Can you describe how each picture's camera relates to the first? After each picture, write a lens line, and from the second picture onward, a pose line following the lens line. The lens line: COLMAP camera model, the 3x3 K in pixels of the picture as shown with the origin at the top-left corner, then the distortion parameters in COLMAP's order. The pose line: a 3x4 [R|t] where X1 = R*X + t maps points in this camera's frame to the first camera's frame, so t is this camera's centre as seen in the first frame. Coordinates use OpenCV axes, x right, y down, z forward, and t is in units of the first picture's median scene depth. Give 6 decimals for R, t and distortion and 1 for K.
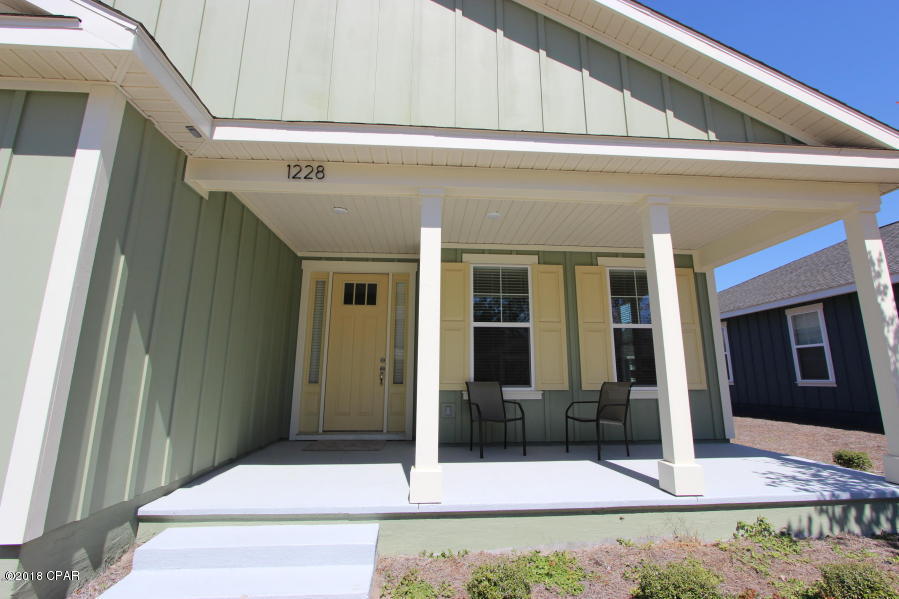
lens RADIAL K [[398.3, 0, 449.5], [0, 398.3, 299.5], [0, 0, 1]] dist [-0.024468, -0.000132]
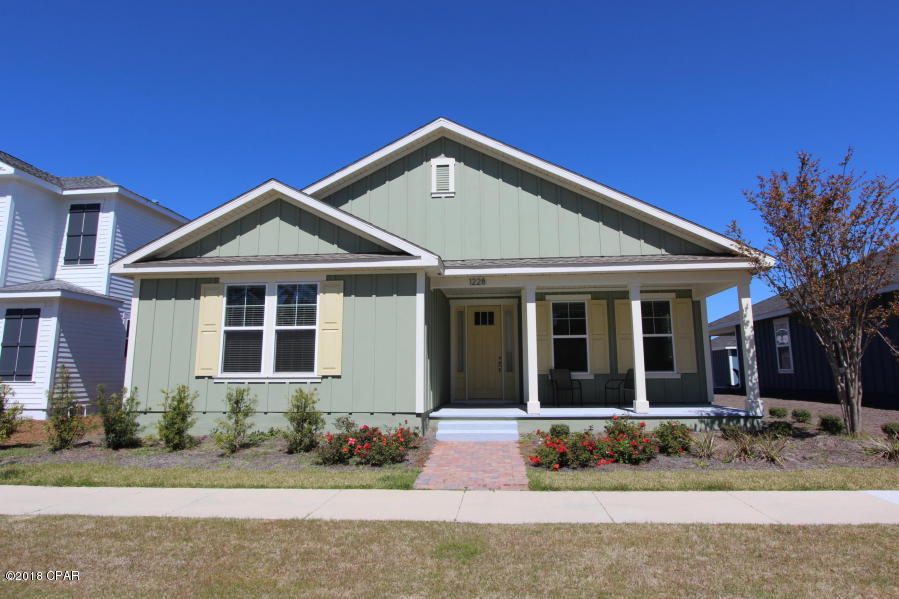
lens RADIAL K [[544.3, 0, 449.5], [0, 544.3, 283.1], [0, 0, 1]] dist [-0.000627, -0.000141]
pose [[0.987429, -0.036230, -0.153858, -0.013446], [0.040552, 0.998863, 0.025048, -0.254360], [0.152776, -0.030972, 0.987775, -1.439577]]
